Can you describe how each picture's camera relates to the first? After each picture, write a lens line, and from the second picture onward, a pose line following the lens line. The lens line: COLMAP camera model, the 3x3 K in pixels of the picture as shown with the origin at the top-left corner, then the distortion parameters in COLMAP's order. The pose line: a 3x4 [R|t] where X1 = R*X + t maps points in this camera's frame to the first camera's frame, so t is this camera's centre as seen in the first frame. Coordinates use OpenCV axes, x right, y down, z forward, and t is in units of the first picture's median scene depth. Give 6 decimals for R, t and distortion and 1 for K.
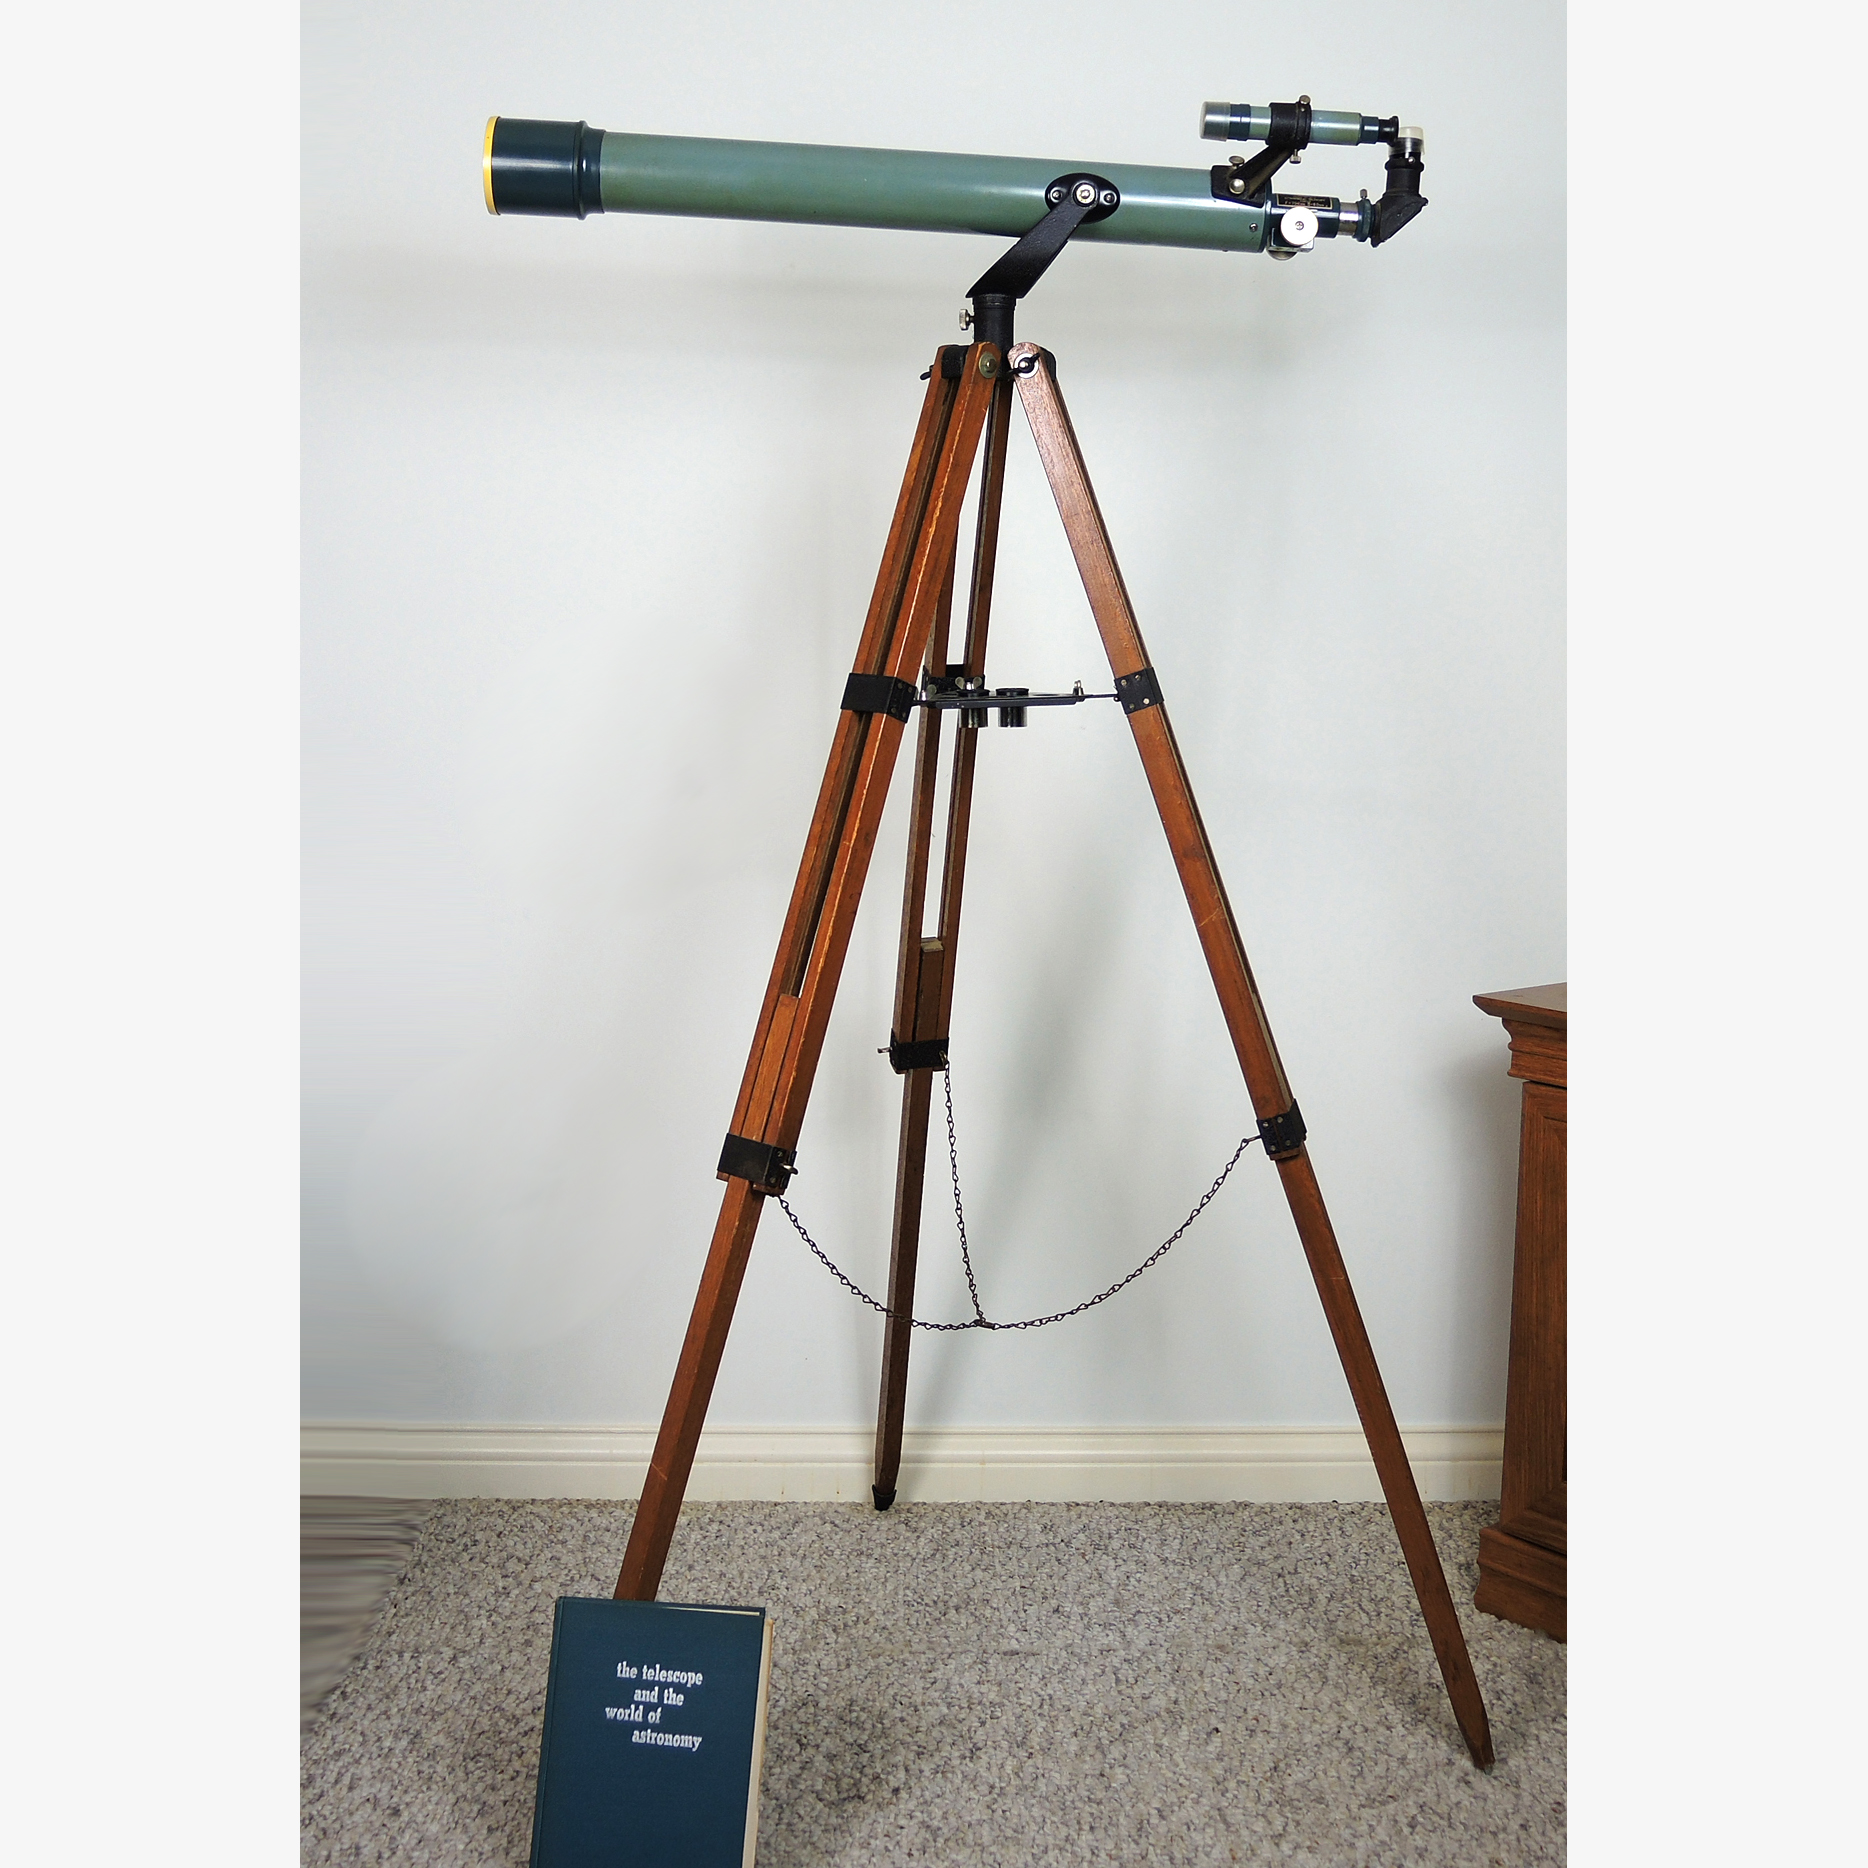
lens RADIAL K [[2293.2, 0, 1019.8], [0, 2293.2, 833.6], [0, 0, 1]] dist [-0.018775, -0.103558]
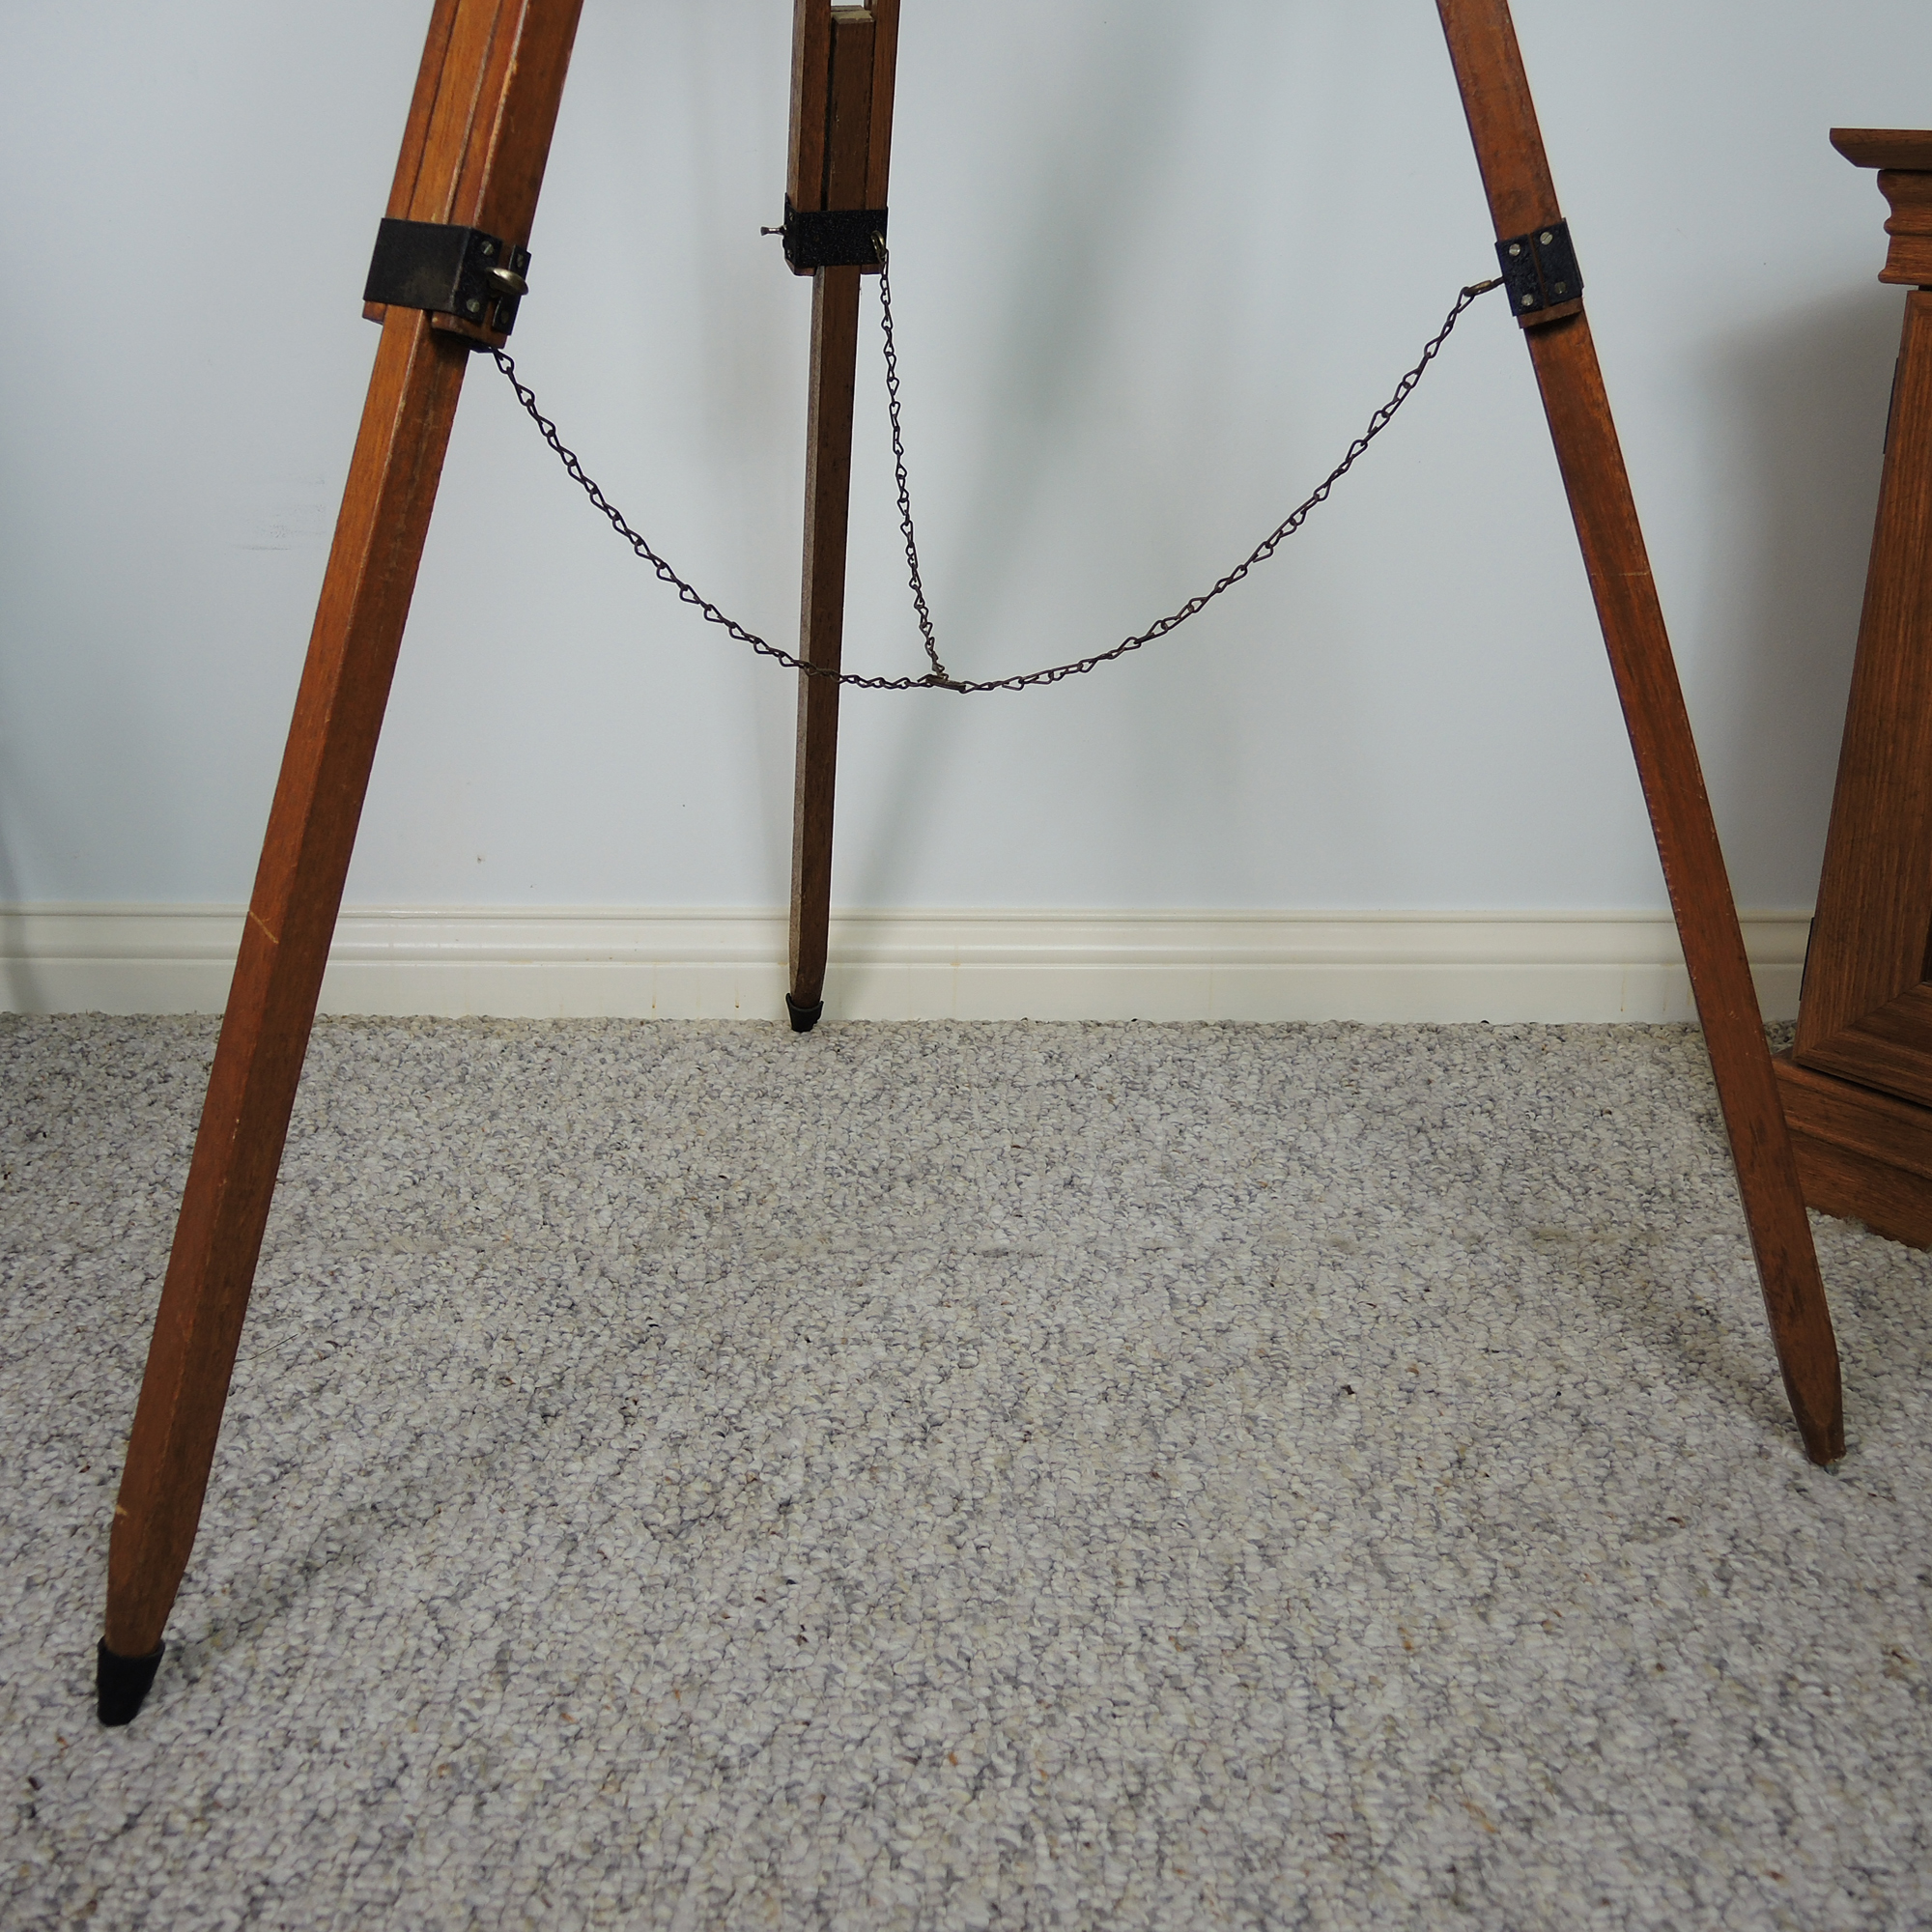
lens RADIAL K [[2371.8, 0, 1054.7], [0, 2371.8, 862.2], [0, 0, 1]] dist [-0.018775, -0.103558]
pose [[0.999848, 0.004556, 0.016844, 0.000891], [-0.007894, 0.978979, 0.203811, 0.133601], [-0.015561, -0.203913, 0.978865, 0.419958]]
